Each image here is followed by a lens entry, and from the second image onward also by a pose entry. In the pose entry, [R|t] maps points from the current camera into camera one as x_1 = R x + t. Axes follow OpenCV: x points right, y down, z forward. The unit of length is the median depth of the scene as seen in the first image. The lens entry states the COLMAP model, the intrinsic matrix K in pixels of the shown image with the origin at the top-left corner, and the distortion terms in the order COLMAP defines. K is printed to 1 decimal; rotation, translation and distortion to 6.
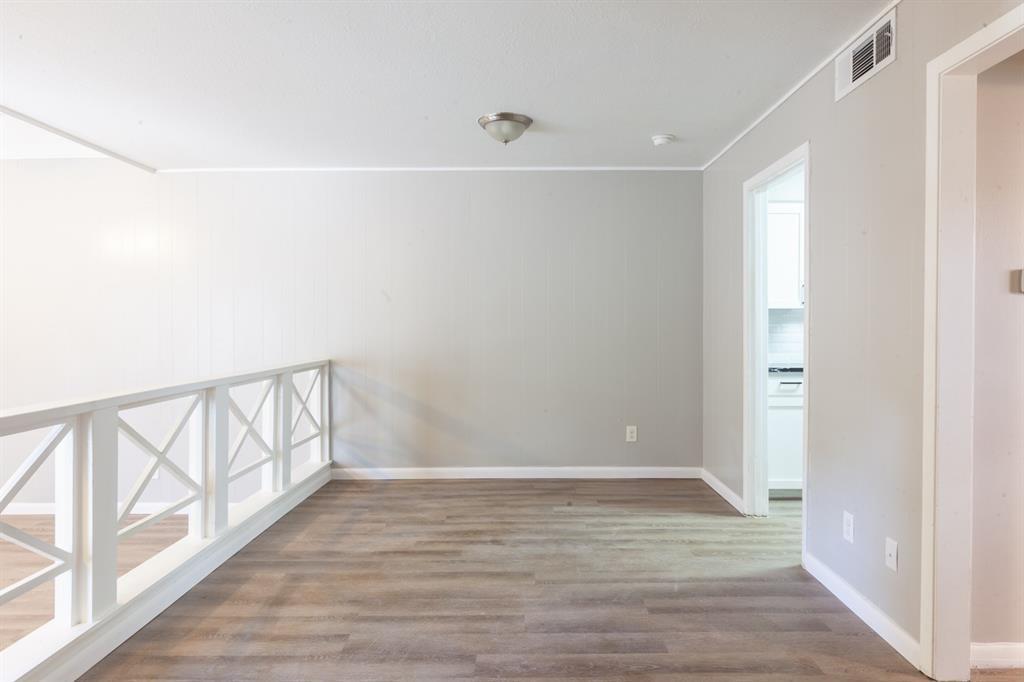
lens RADIAL K [[613.0, 0, 514.5], [0, 613.0, 326.8], [0, 0, 1]] dist [-0.000898, -0.000280]
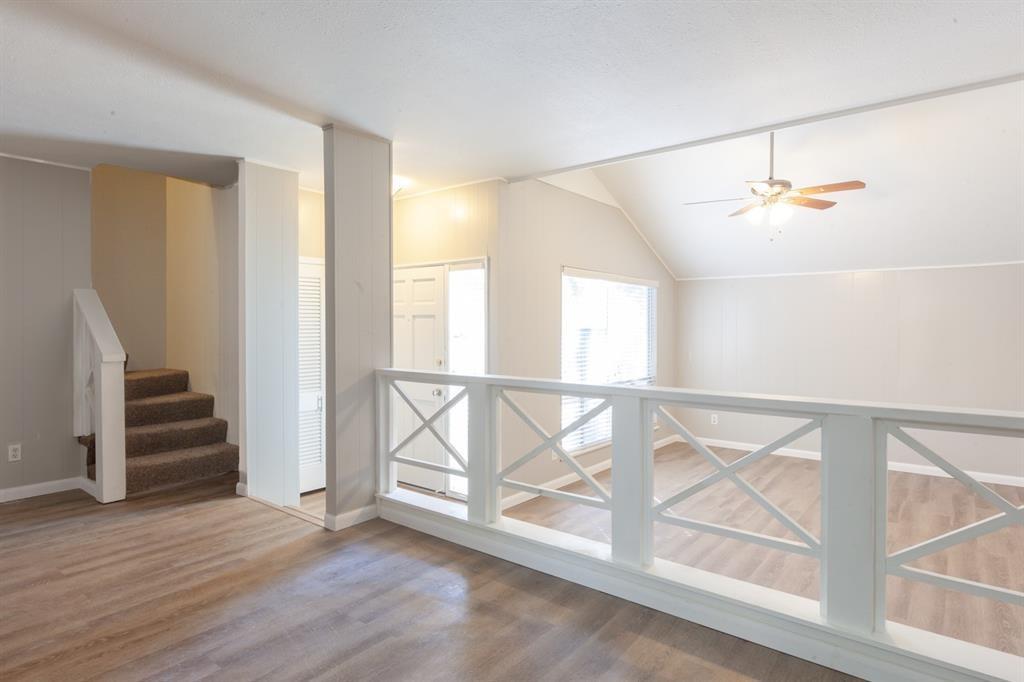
lens RADIAL K [[562.5, 0, 505.5], [0, 562.5, 327.1], [0, 0, 1]] dist [0.002672, 0.000029]
pose [[-0.609488, 0.002613, -0.792791, 0.359425], [-0.002985, 0.999980, 0.005591, -0.010133], [0.792790, 0.005774, -0.609468, 1.845604]]
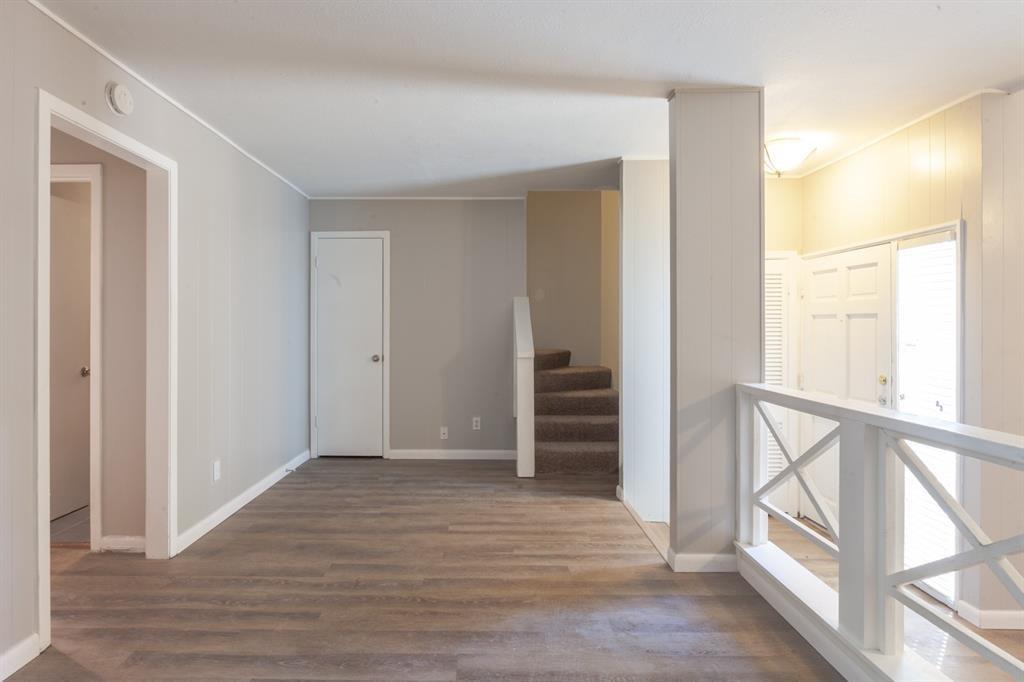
lens RADIAL K [[538.2, 0, 488.6], [0, 538.2, 329.4], [0, 0, 1]] dist [-0.003217, -0.001747]
pose [[-0.999881, -0.002040, -0.015287, -0.095573], [-0.002193, 0.999947, 0.010025, -0.012857], [0.015266, 0.010057, -0.999833, 1.775128]]
